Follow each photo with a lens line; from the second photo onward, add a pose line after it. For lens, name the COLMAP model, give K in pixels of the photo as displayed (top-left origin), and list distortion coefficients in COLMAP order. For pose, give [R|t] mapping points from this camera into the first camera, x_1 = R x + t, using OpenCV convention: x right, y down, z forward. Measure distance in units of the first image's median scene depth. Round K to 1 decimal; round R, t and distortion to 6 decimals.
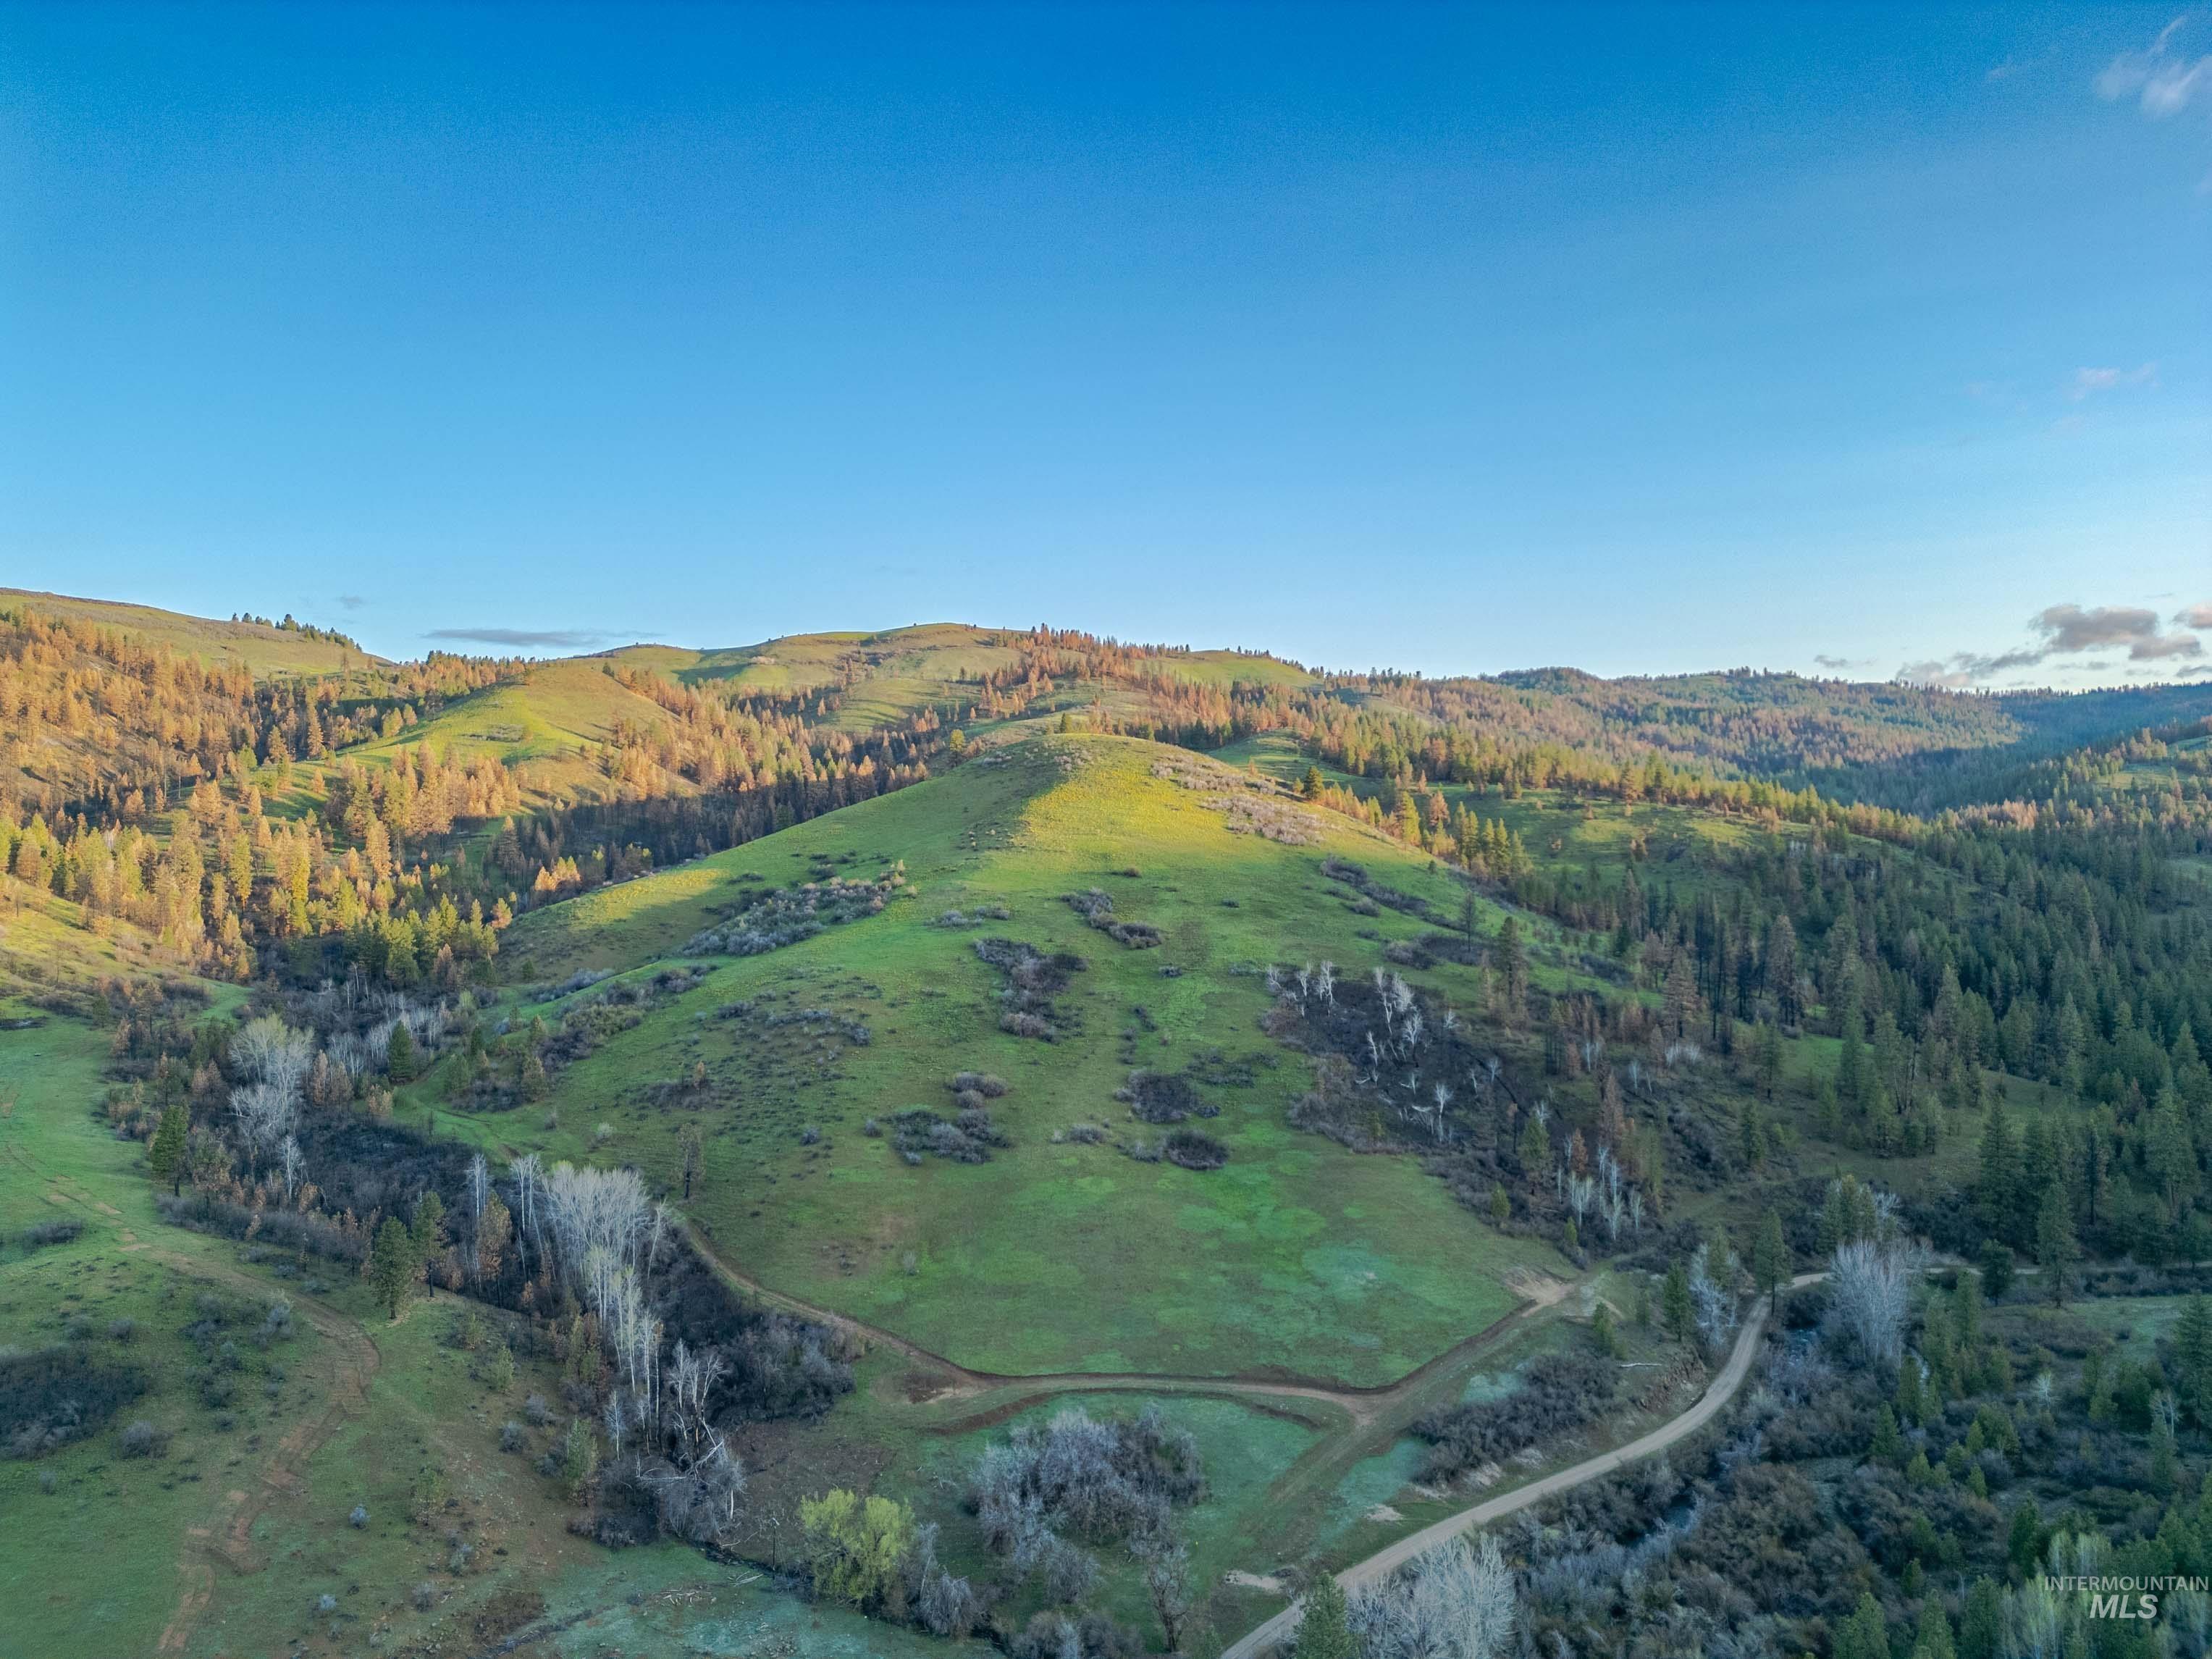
lens RADIAL K [[1546.6, 0, 1106.0], [0, 1546.6, 829.5], [0, 0, 1]] dist [0.097651, -0.104707]
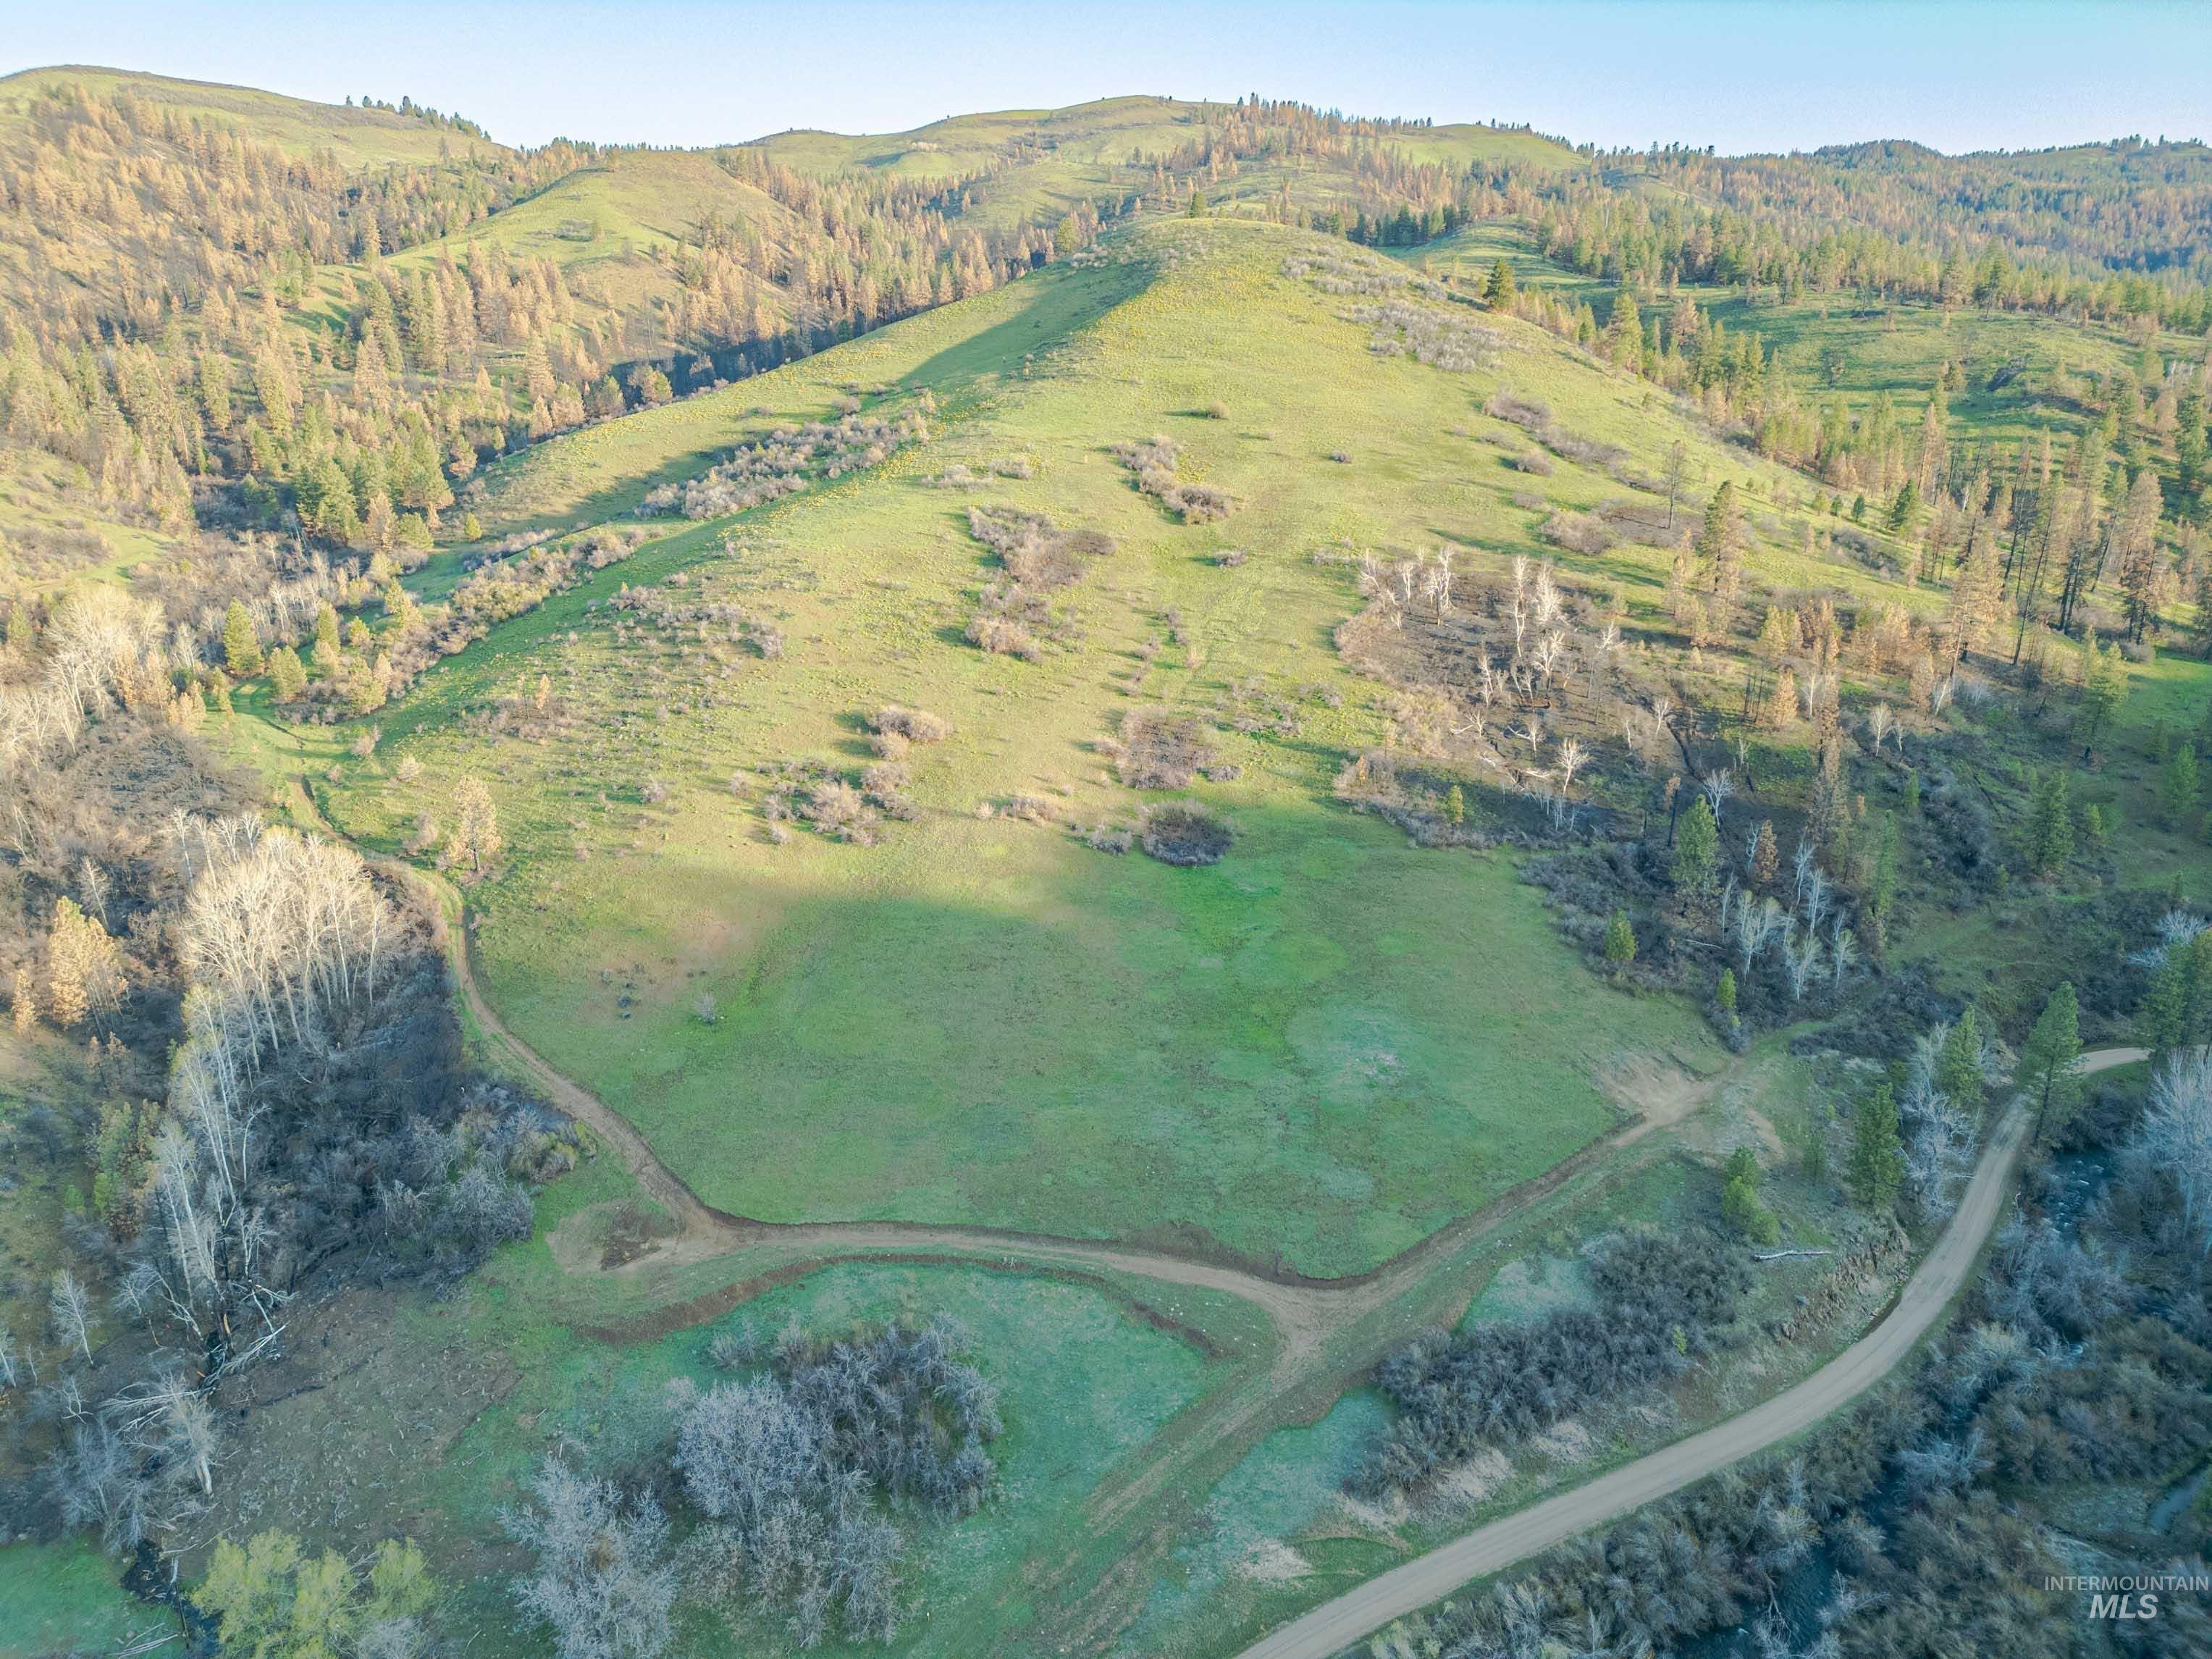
lens RADIAL K [[1546.6, 0, 1106.0], [0, 1546.6, 829.5], [0, 0, 1]] dist [0.097651, -0.104707]
pose [[0.988760, 0.044546, -0.142720, 0.105363], [-0.000758, 0.956063, 0.293159, 0.000029], [0.149509, -0.289756, 0.945351, 0.290489]]
